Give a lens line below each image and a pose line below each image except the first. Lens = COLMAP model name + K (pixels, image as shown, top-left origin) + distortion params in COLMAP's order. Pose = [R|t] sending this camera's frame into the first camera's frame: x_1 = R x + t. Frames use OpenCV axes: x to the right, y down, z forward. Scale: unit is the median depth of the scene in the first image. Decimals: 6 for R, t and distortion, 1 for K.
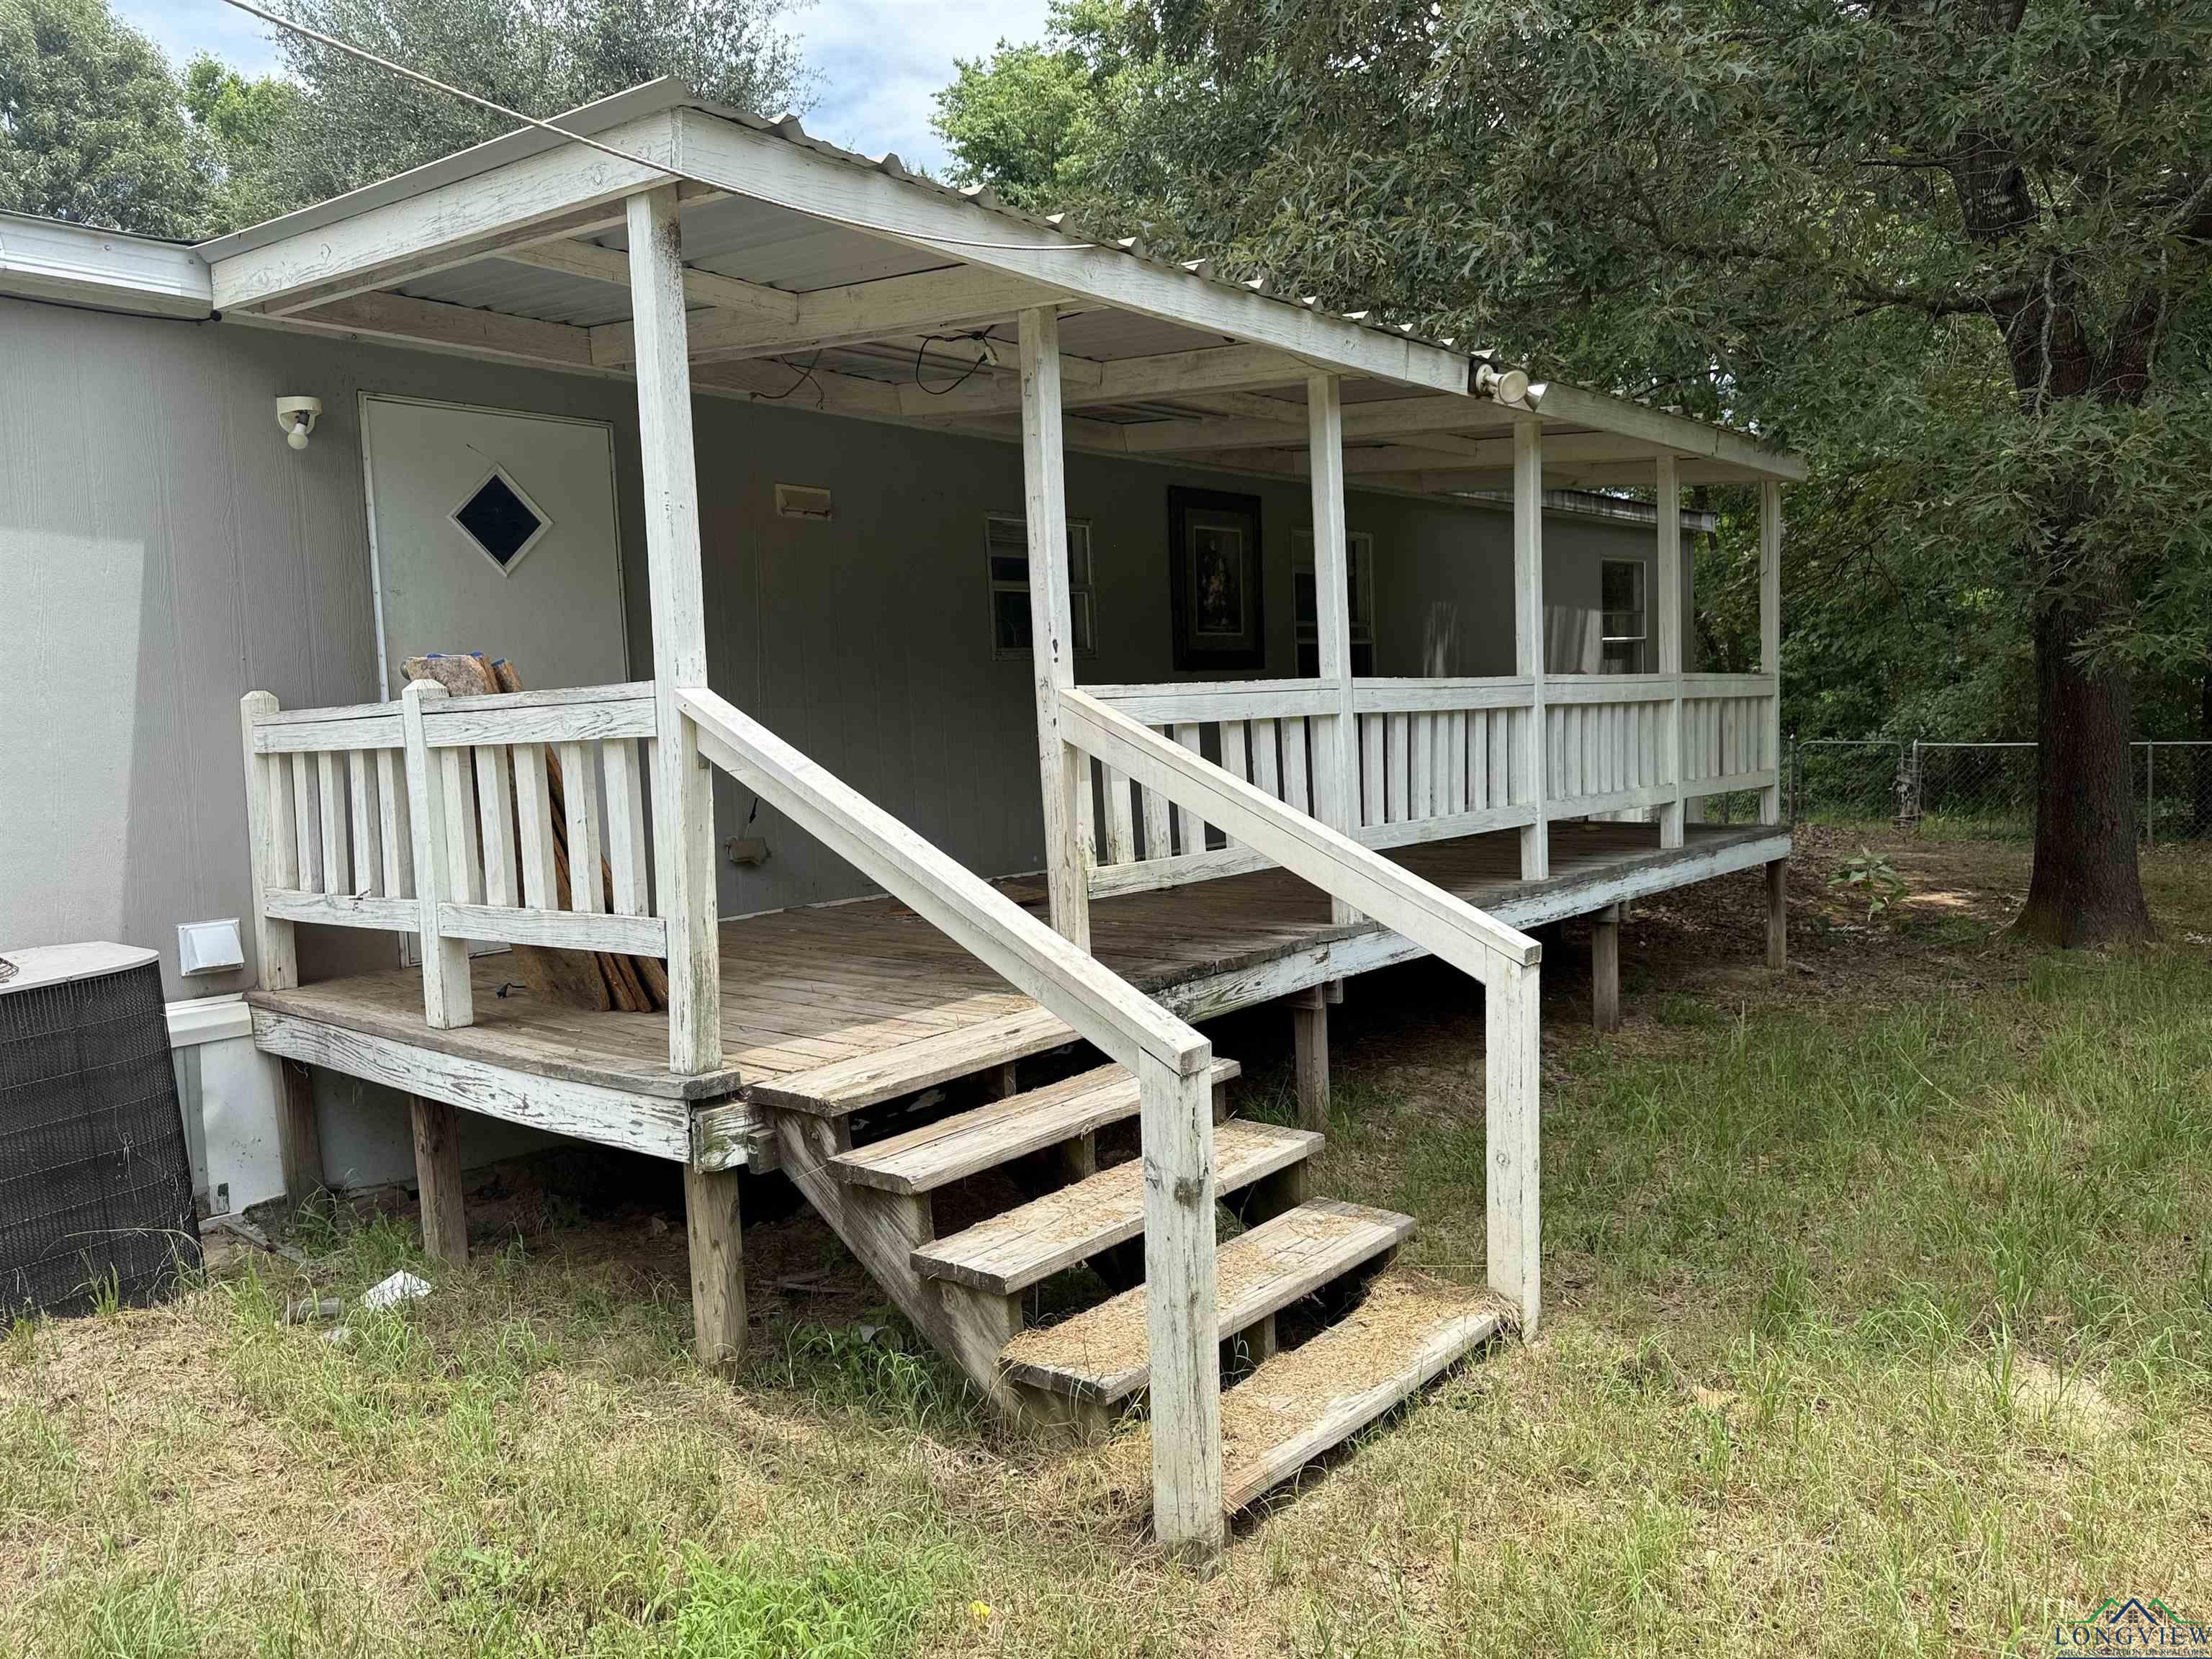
lens RADIAL K [[1574.1, 0, 1123.9], [0, 1574.1, 833.9], [0, 0, 1]] dist [0.028817, -0.030353]
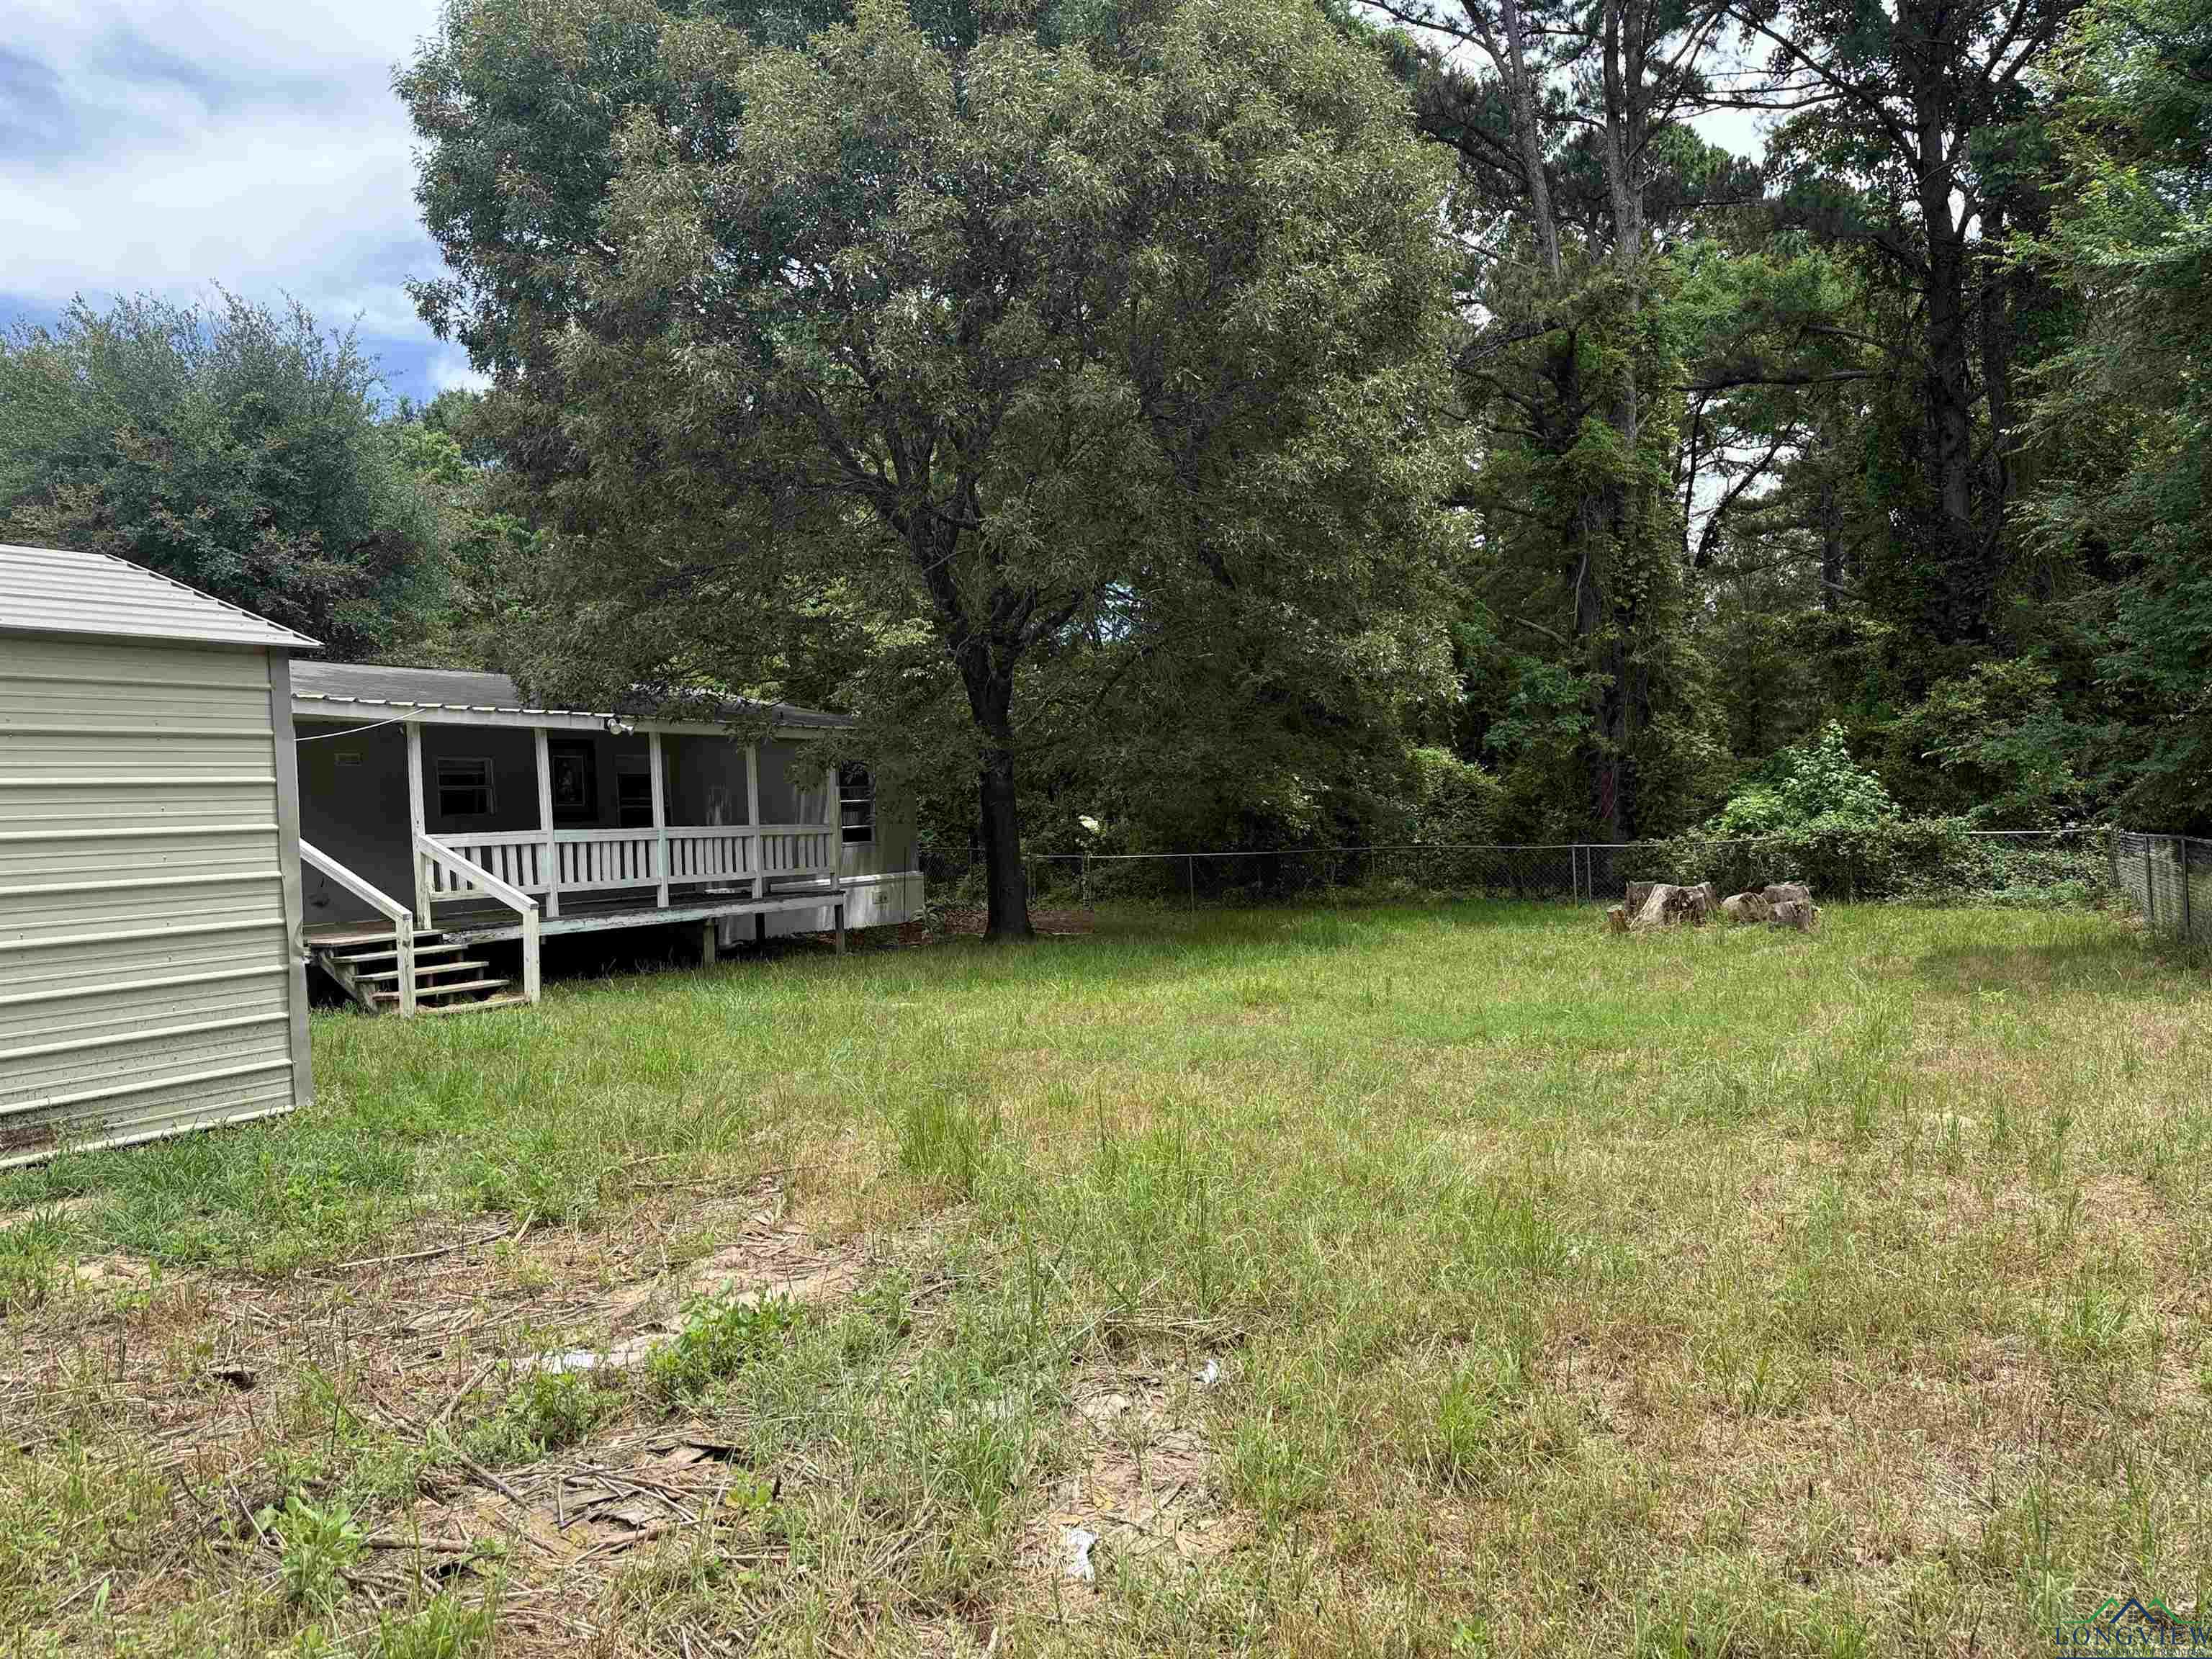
lens RADIAL K [[1574.1, 0, 1123.9], [0, 1574.1, 833.9], [0, 0, 1]] dist [0.028817, -0.030353]
pose [[0.977724, -0.007810, 0.209748, 0.638622], [0.024742, 0.996629, -0.078222, 0.178194], [-0.208430, 0.081669, 0.974621, -2.279607]]
